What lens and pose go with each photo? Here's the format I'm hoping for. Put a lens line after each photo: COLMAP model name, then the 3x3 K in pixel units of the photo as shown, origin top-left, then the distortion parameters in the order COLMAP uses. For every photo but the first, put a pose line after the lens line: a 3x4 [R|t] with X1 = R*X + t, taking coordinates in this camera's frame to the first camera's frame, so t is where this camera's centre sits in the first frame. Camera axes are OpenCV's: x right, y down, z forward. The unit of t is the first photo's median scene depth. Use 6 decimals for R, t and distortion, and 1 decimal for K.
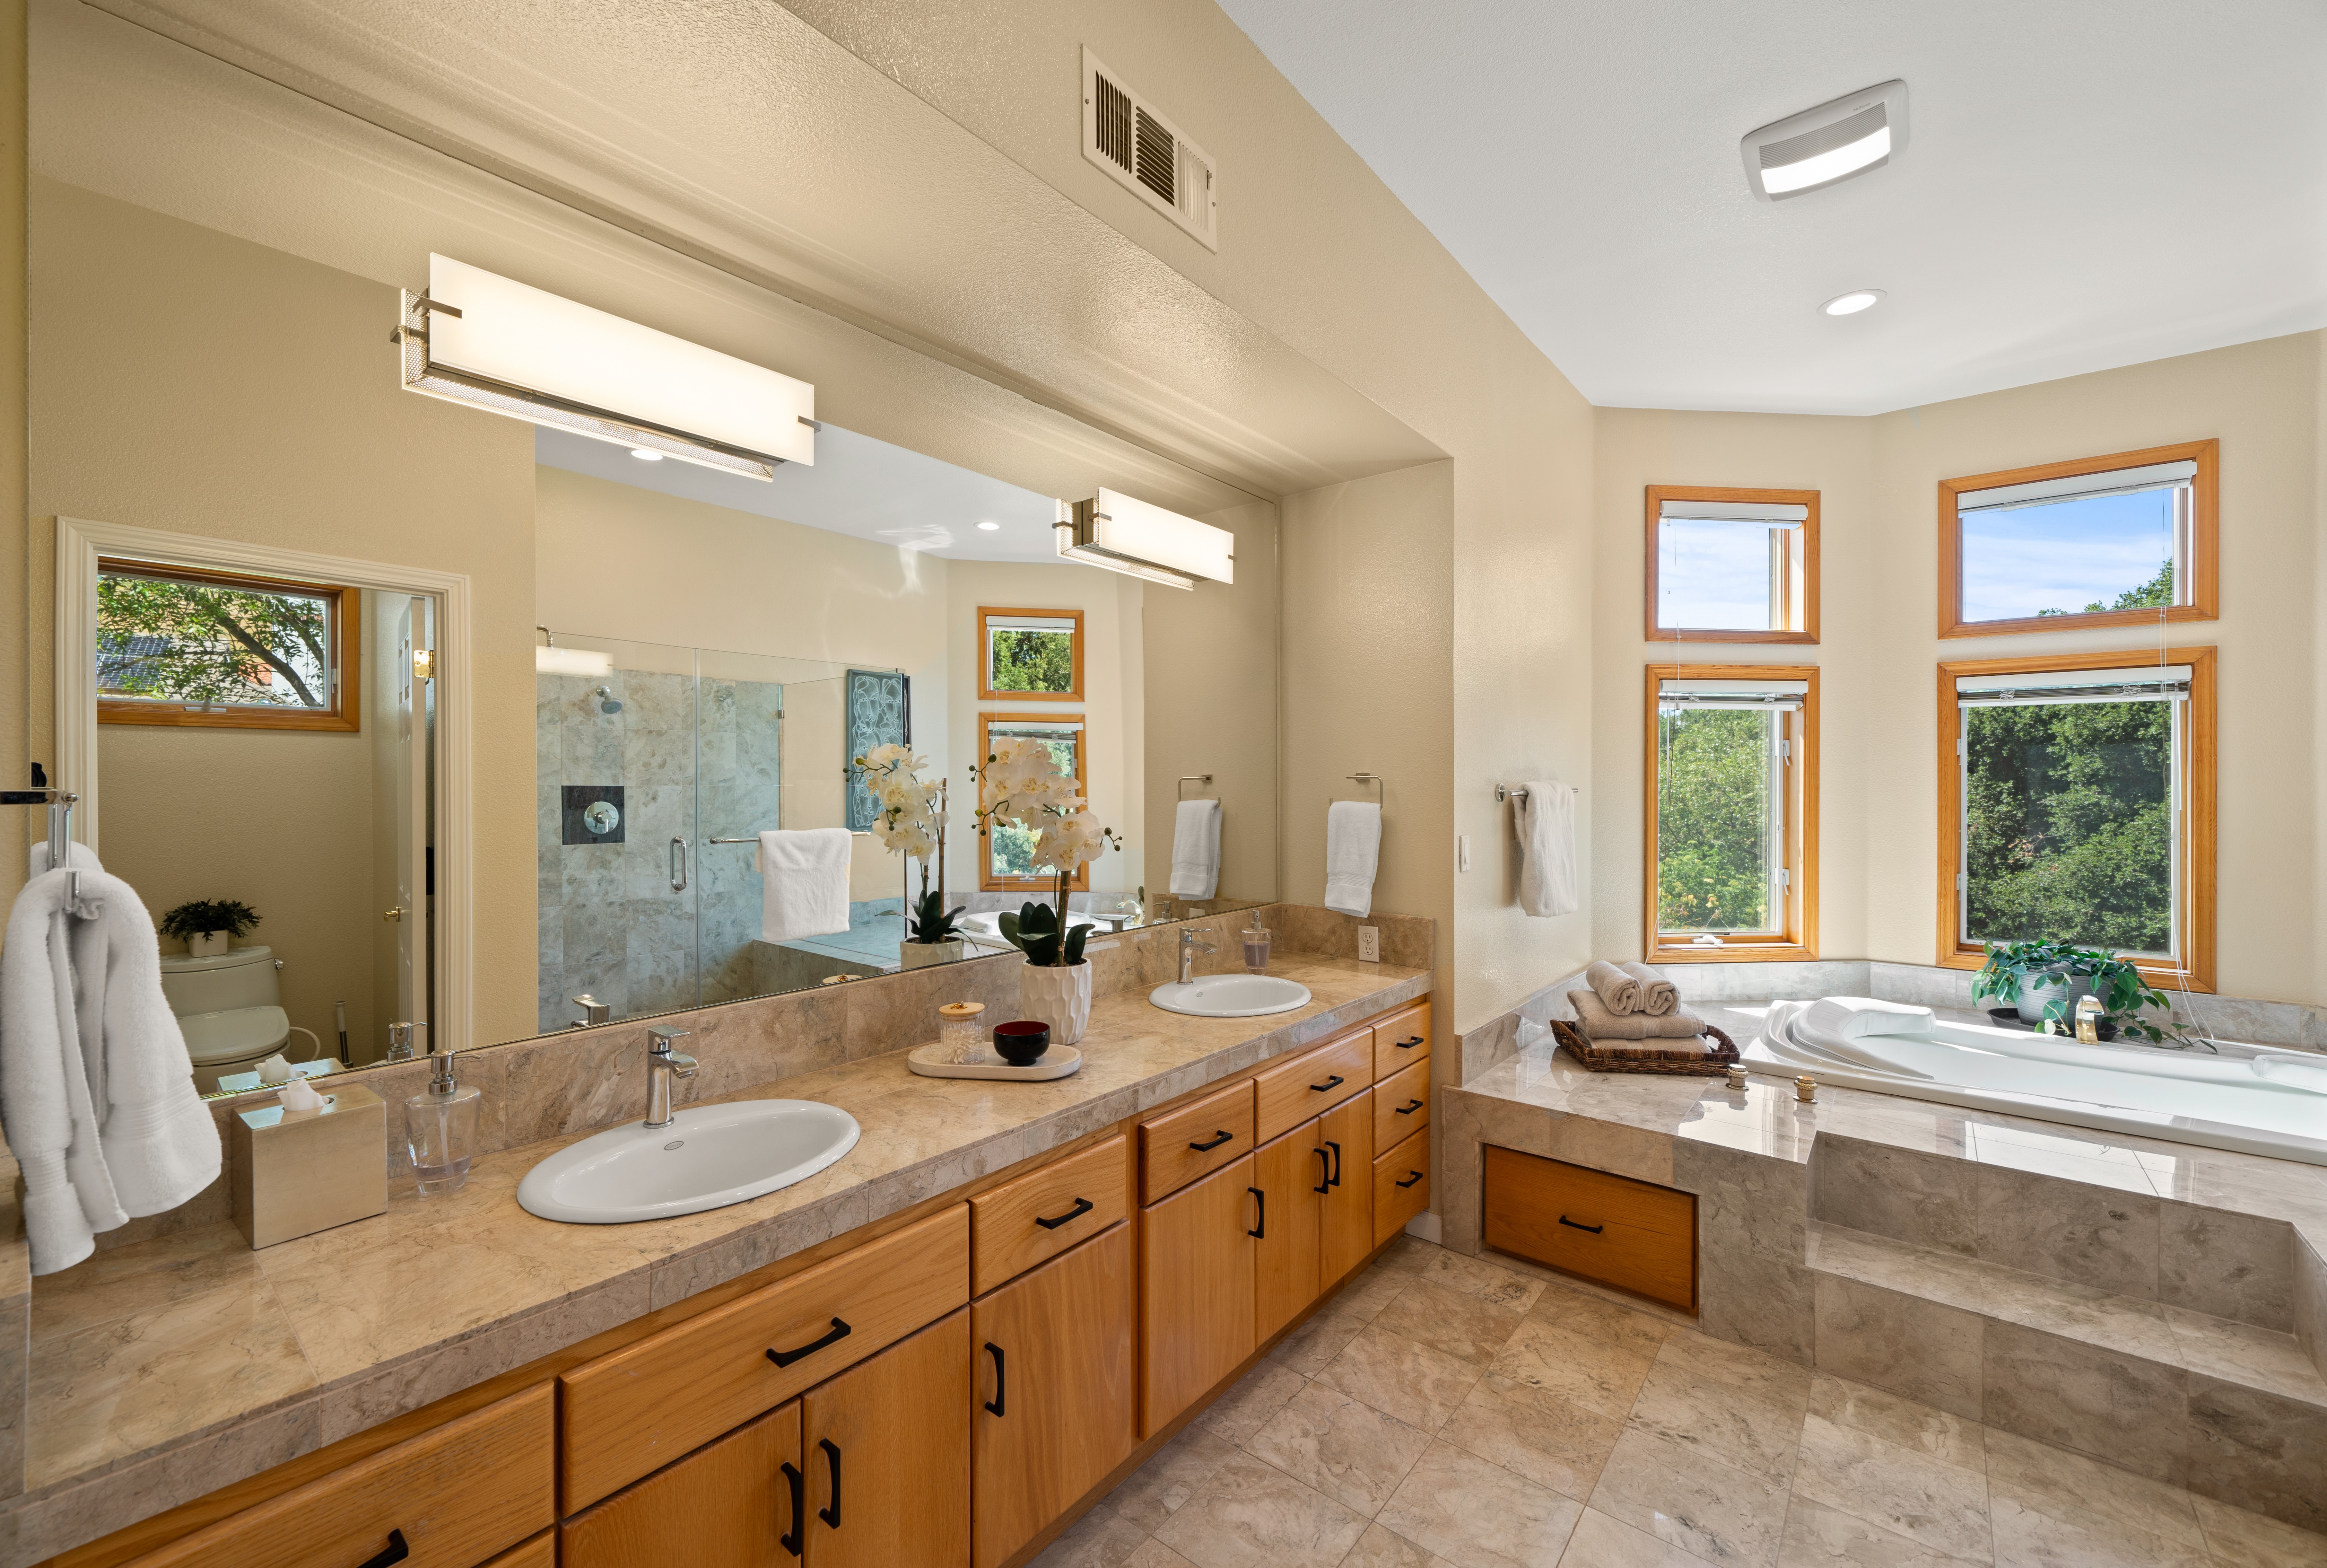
lens RADIAL K [[942.8, 0, 1163.5], [0, 942.8, 784.0], [0, 0, 1]] dist [-0.000068, -0.000204]
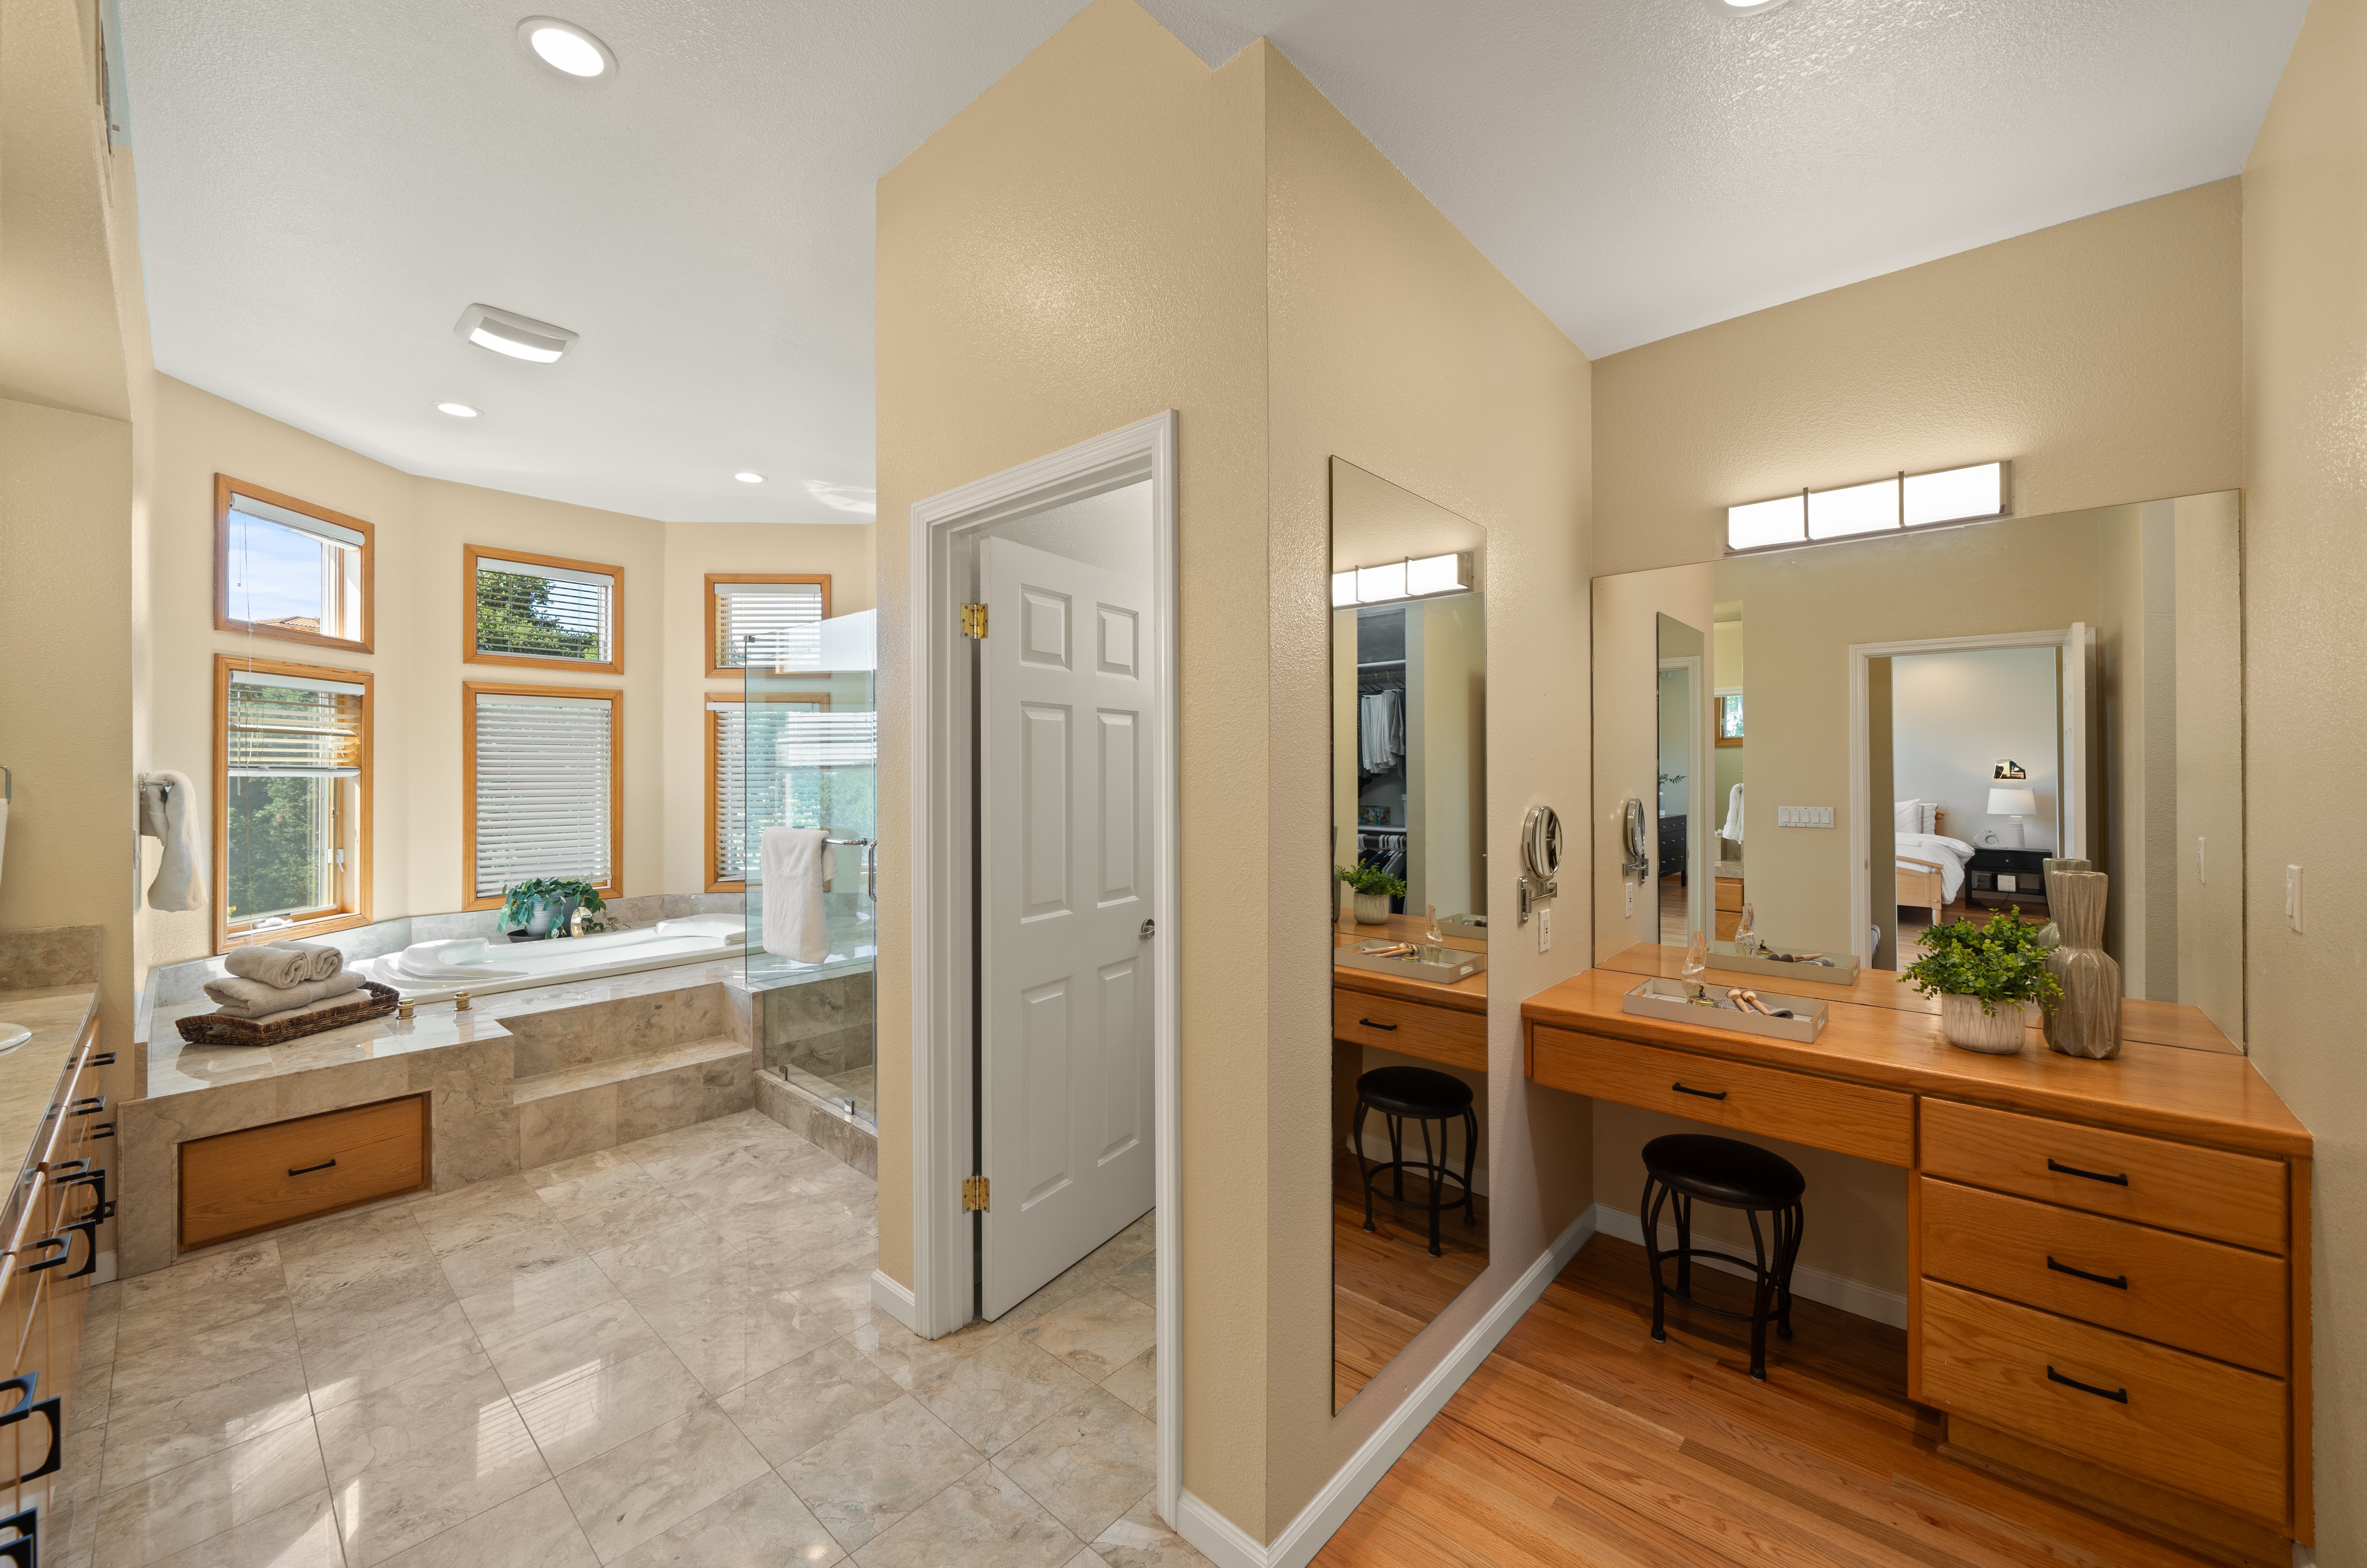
lens RADIAL K [[899.9, 0, 1155.4], [0, 899.9, 765.9], [0, 0, 1]] dist [-0.003086, -0.000170]
pose [[0.063891, 0.004647, 0.997946, -0.478277], [0.005393, 0.999973, -0.005002, 0.001715], [-0.997942, 0.005701, 0.063864, -0.057421]]
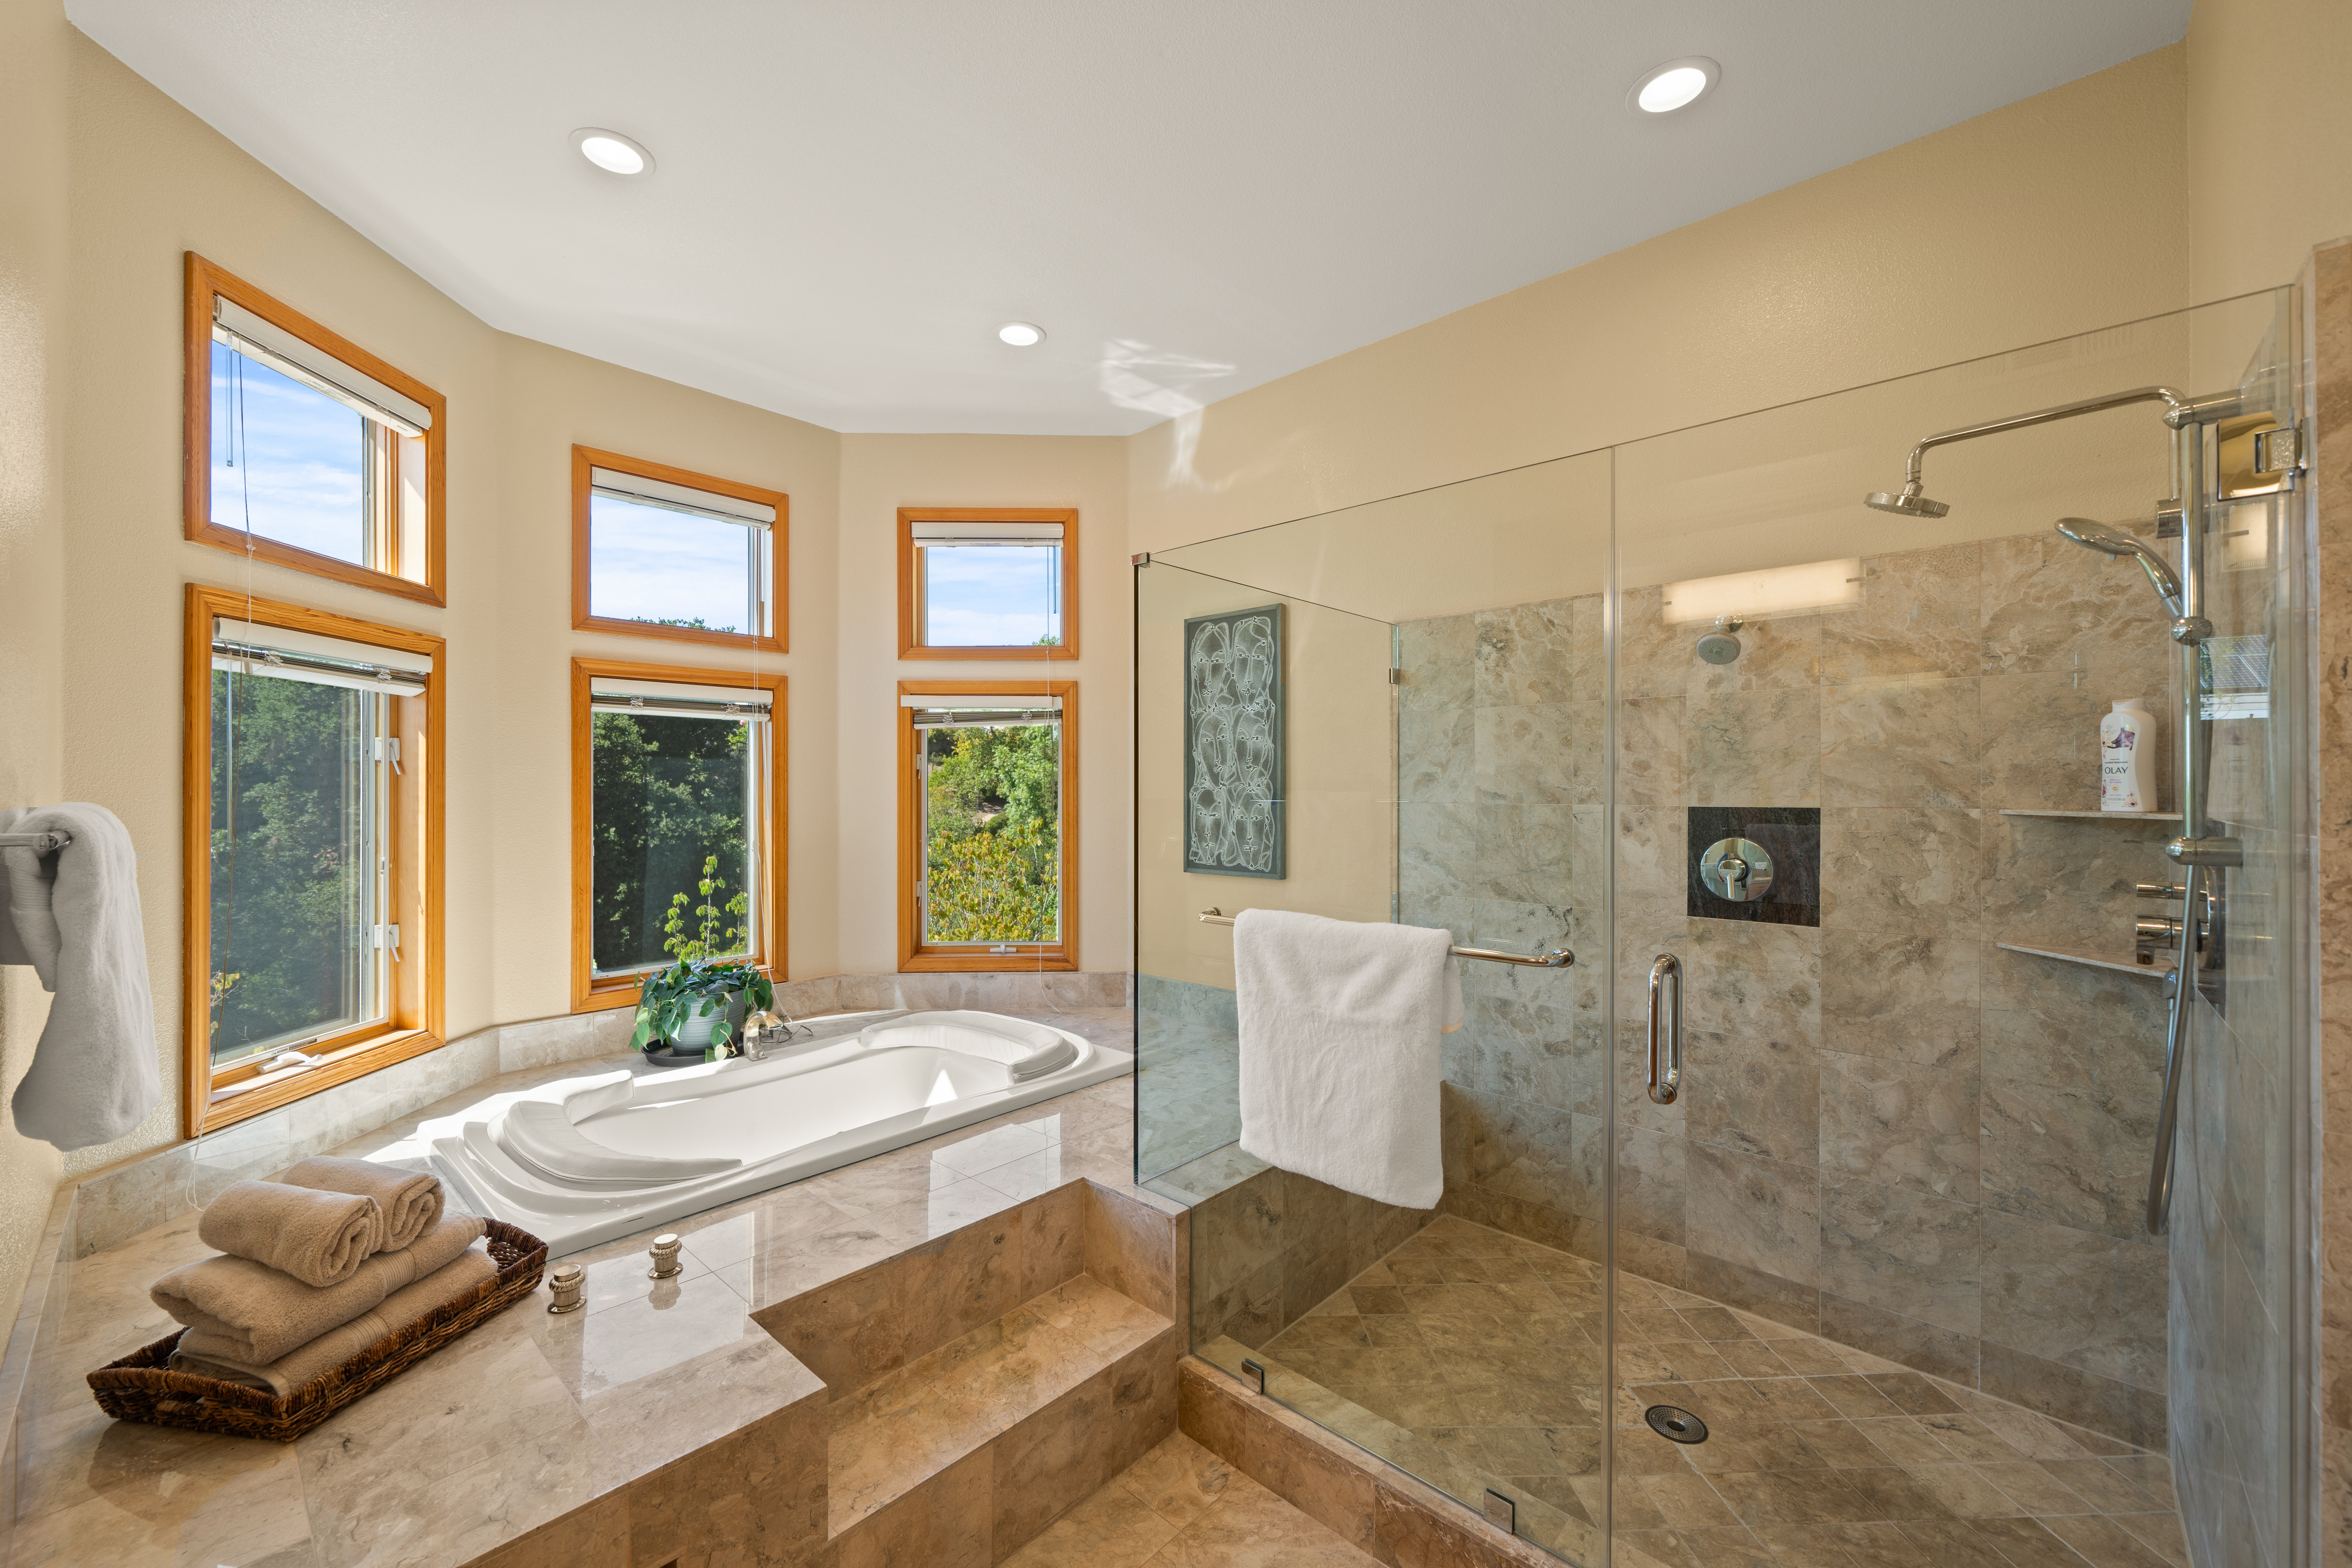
lens RADIAL K [[924.6, 0, 1138.9], [0, 924.6, 787.5], [0, 0, 1]] dist [-0.000773, 0.000105]
pose [[0.083968, 0.001283, 0.996468, 0.042284], [0.004594, 0.999988, -0.001674, -0.008987], [-0.996458, 0.004718, 0.083961, 0.545955]]
